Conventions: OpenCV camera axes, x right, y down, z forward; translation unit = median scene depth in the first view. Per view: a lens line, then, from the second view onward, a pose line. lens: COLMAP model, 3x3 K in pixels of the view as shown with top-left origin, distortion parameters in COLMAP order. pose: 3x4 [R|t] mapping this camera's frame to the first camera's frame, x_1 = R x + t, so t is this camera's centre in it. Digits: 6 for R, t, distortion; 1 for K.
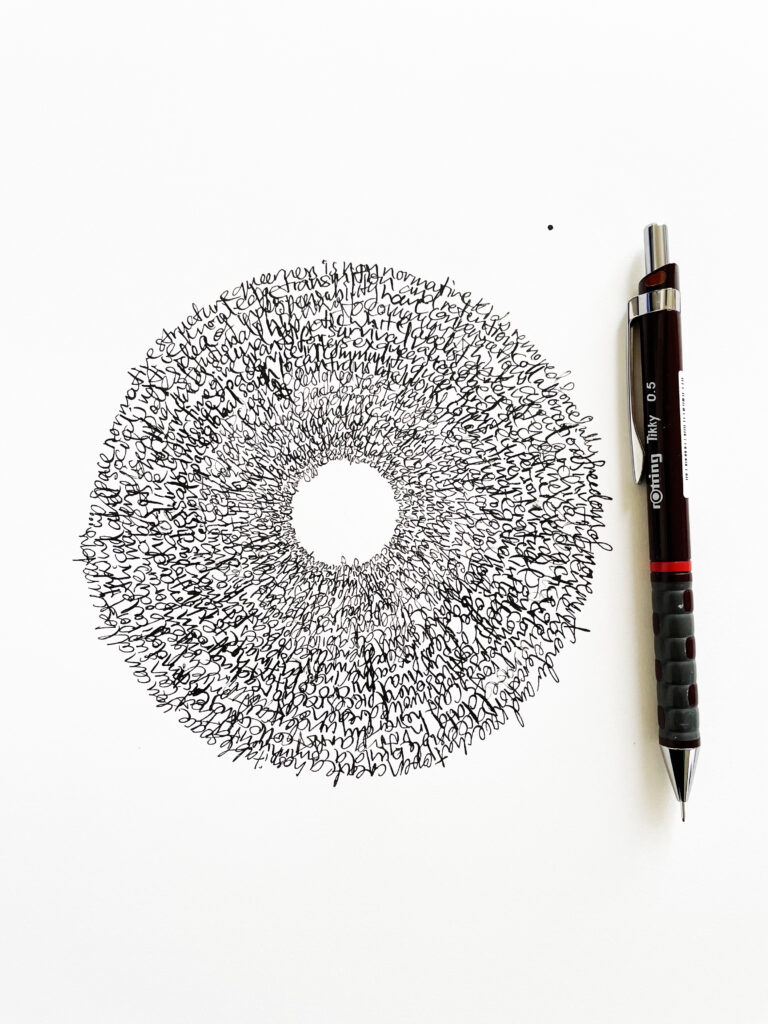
lens RADIAL K [[776.0, 0, 380.2], [0, 776.0, 504.2], [0, 0, 1]] dist [0.098448, -0.004564]
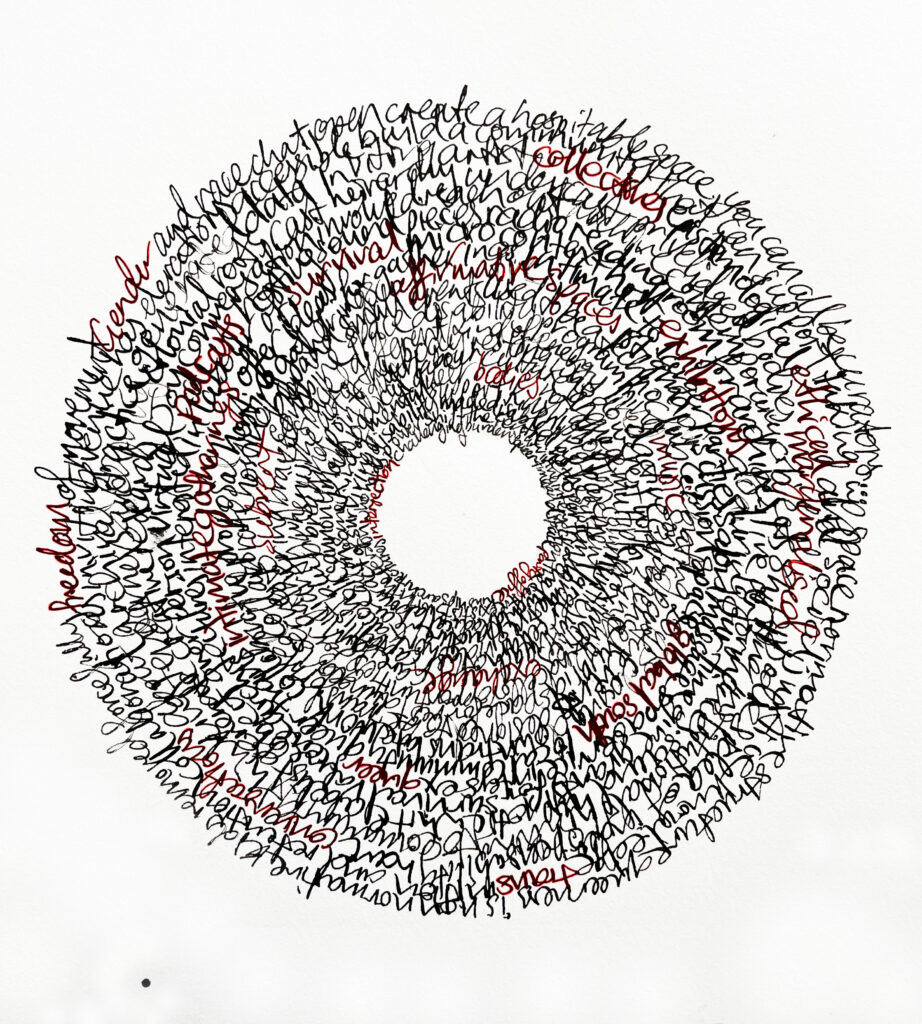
lens RADIAL K [[881.1, 0, 459.1], [0, 881.1, 513.1], [0, 0, 1]] dist [-0.005872, -0.000489]
pose [[-0.998752, 0.029569, -0.040256, -0.013877], [-0.029807, -0.999541, 0.005342, 0.008910], [-0.040079, 0.006535, 0.999175, 0.288943]]
